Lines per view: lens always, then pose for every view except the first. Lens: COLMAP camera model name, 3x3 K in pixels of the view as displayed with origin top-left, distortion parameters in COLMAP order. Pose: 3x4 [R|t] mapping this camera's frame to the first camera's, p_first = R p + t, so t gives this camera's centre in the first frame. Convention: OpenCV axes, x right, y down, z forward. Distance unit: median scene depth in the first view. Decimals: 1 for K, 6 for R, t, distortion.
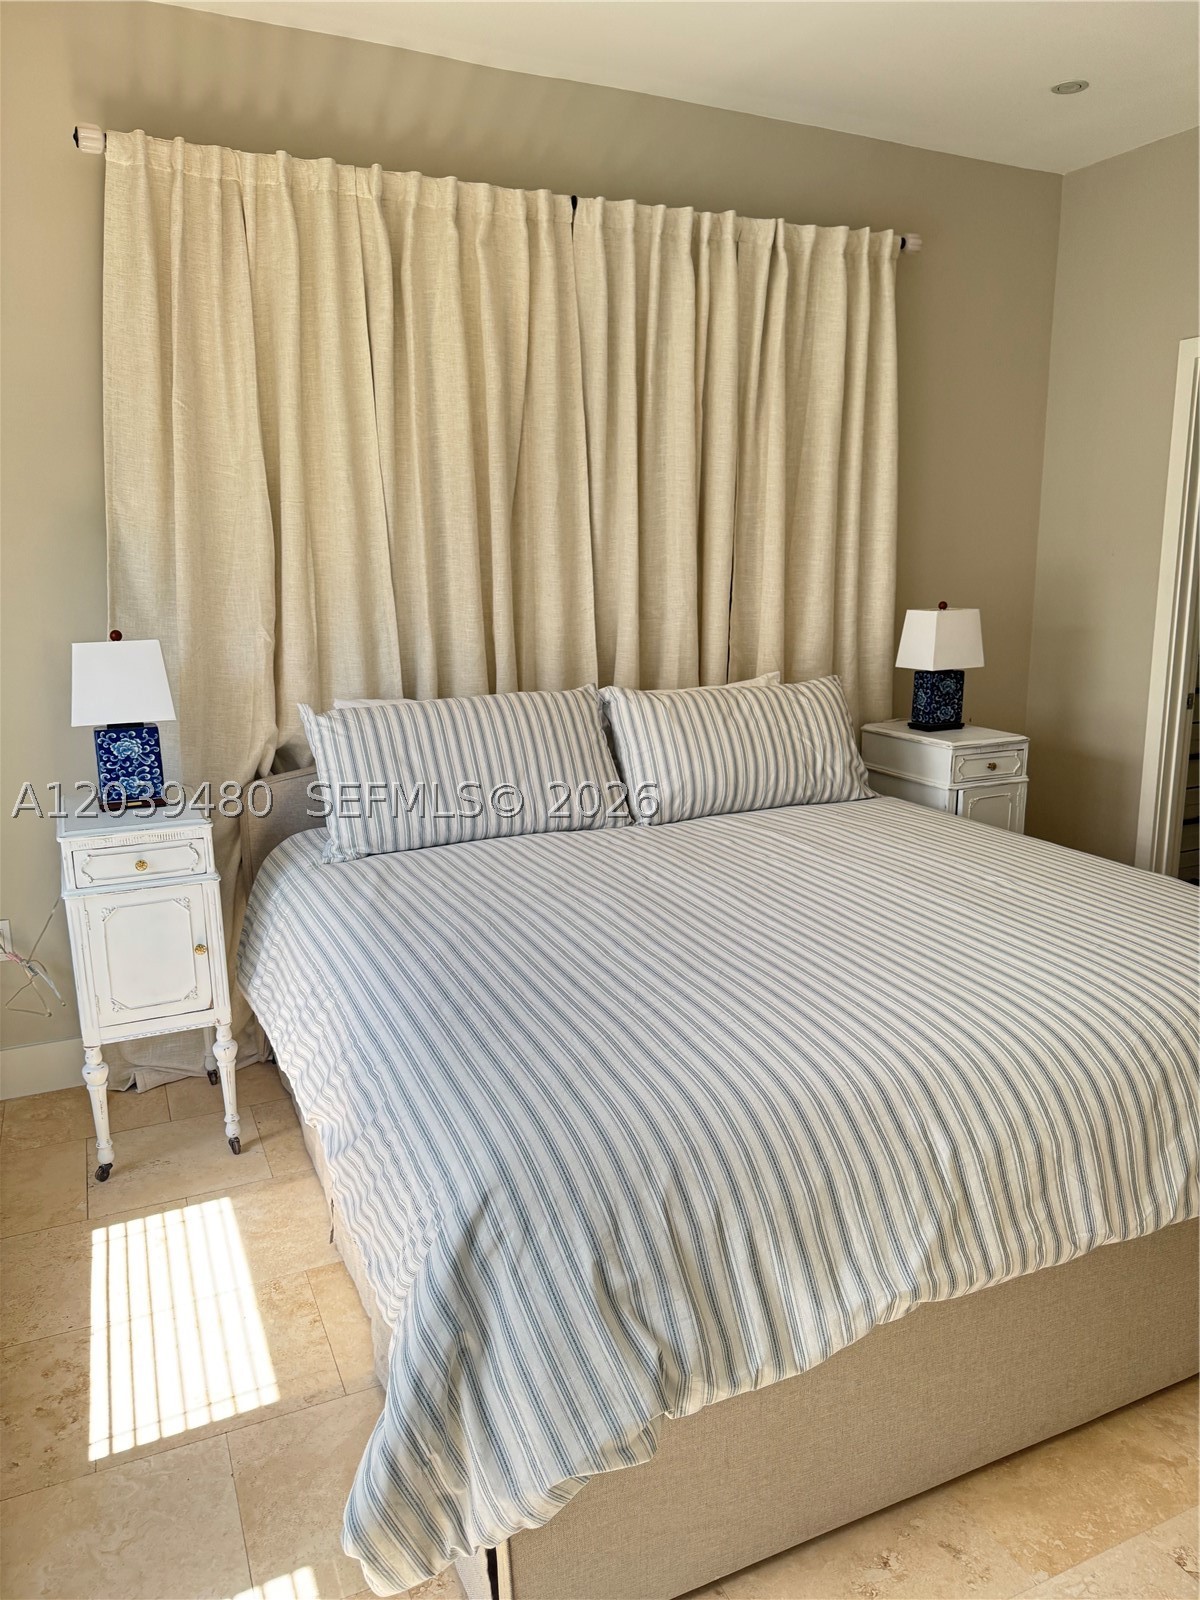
lens RADIAL K [[1092.8, 0, 592.6], [0, 1092.8, 808.3], [0, 0, 1]] dist [0.112898, -0.139858]
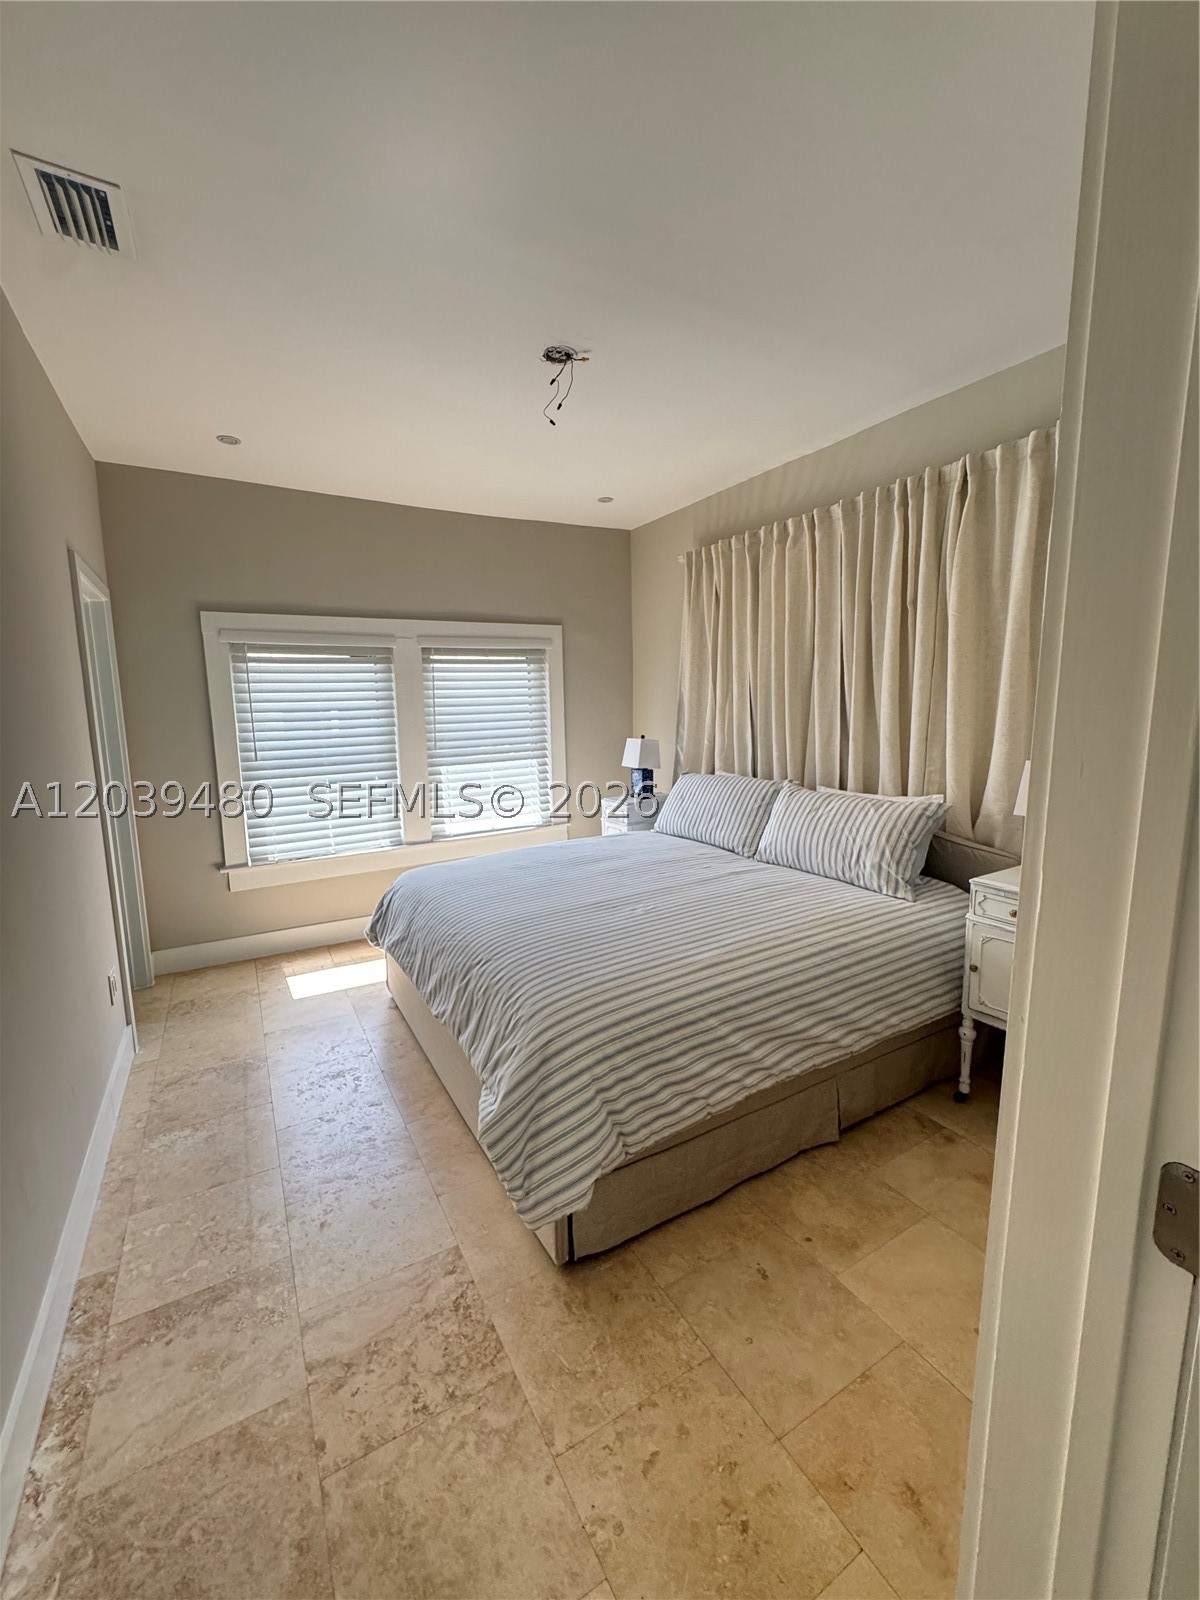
lens RADIAL K [[642.8, 0, 600.6], [0, 642.8, 798.3], [0, 0, 1]] dist [-0.003234, 0.001067]
pose [[0.114786, 0.154478, -0.981306, 1.112327], [-0.204921, 0.970271, 0.128771, -0.178191], [0.972025, 0.186309, 0.143029, 0.659297]]
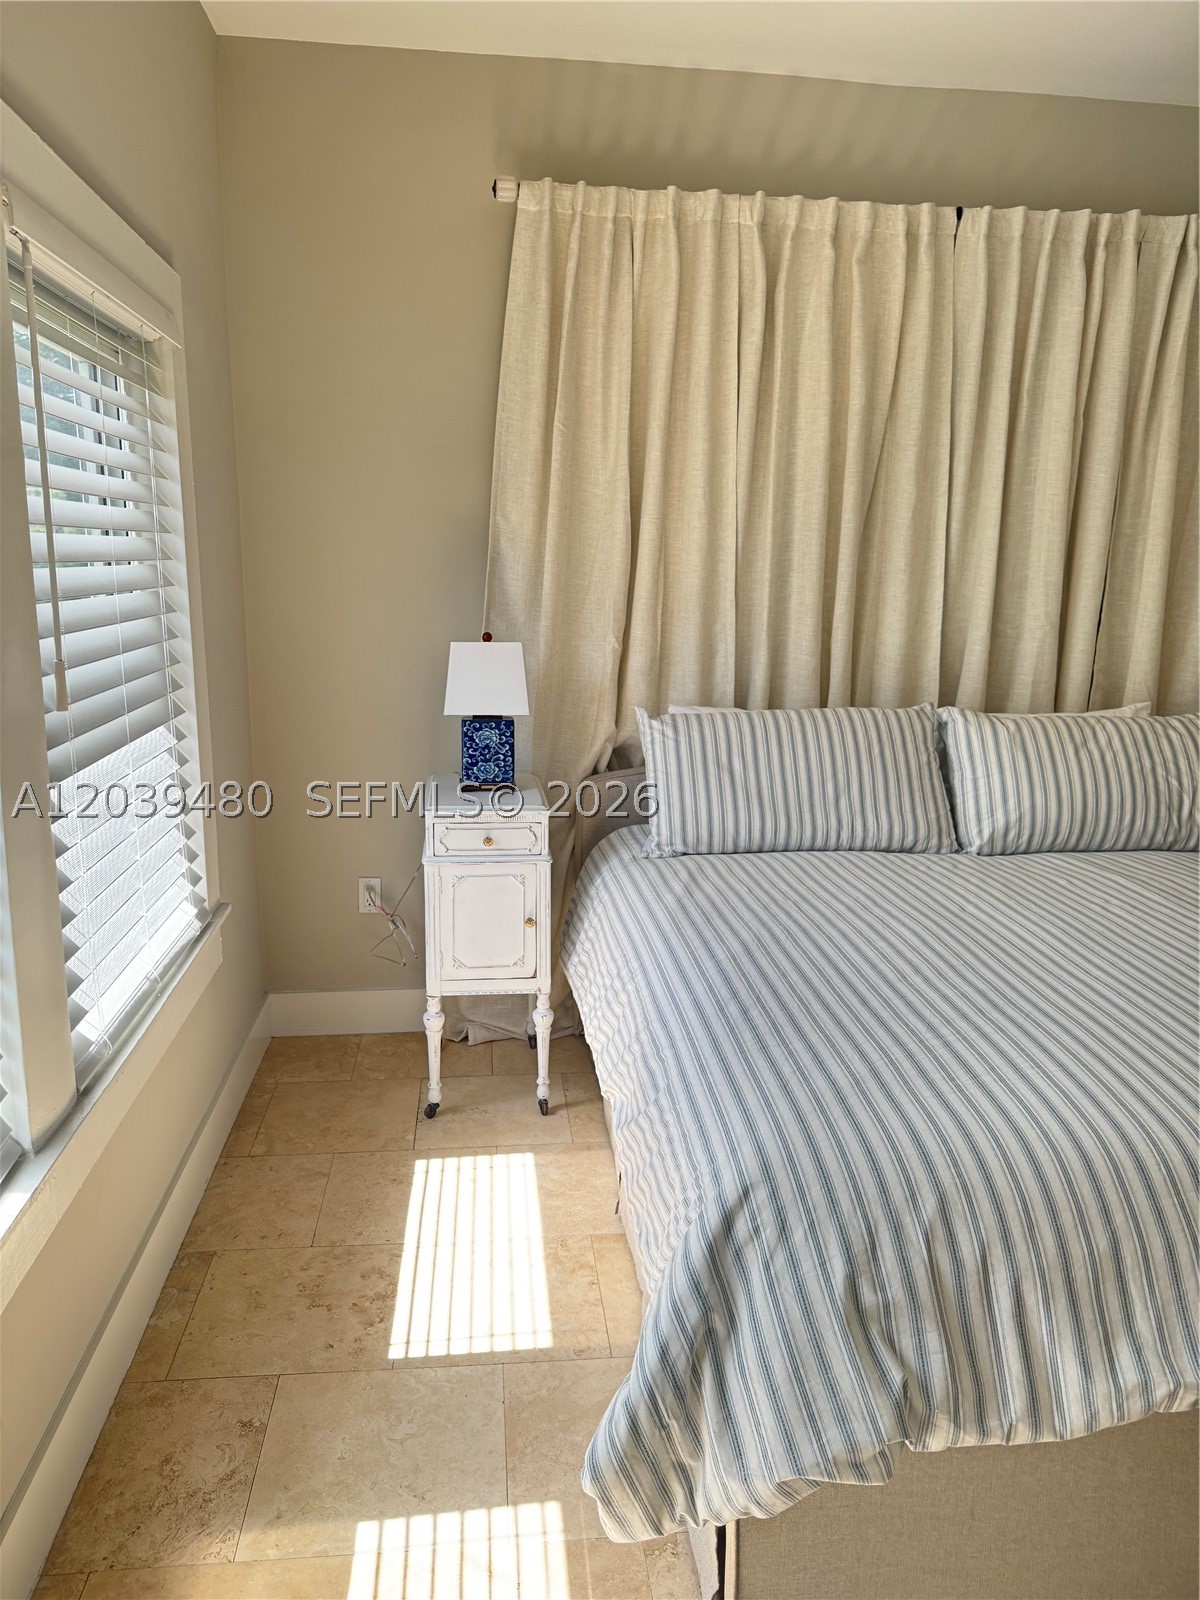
lens RADIAL K [[1092.8, 0, 592.6], [0, 1092.8, 808.3], [0, 0, 1]] dist [0.112898, -0.139858]
pose [[0.948974, 0.091374, -0.301825, 0.023377], [-0.094256, 0.995535, 0.005034, 0.001808], [0.300937, 0.023672, 0.953350, -0.019288]]
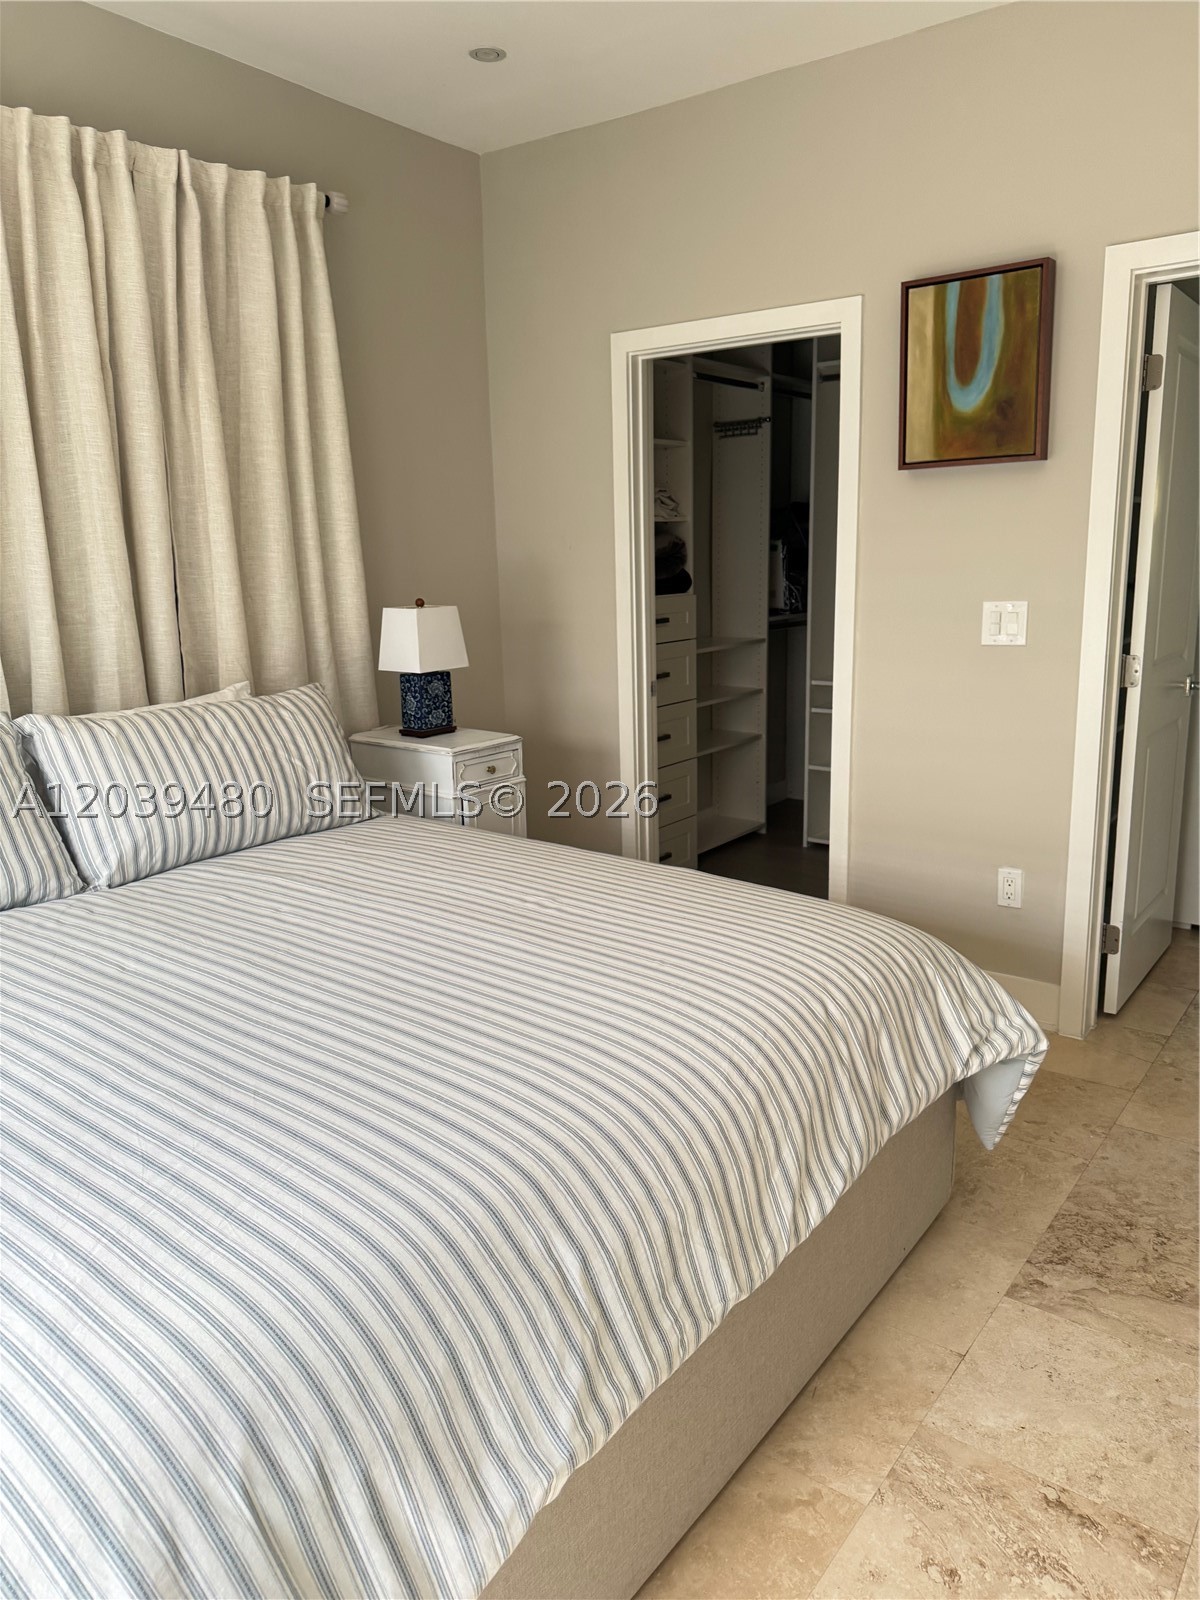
lens RADIAL K [[1132.0, 0, 600.0], [0, 1132.0, 800.0], [0, 0, 1]] dist [0.006184, -0.009940]
pose [[0.879142, -0.115165, 0.462436, -0.008363], [0.117586, 0.992780, 0.023697, -0.028354], [-0.461826, 0.033543, 0.886336, 0.130168]]
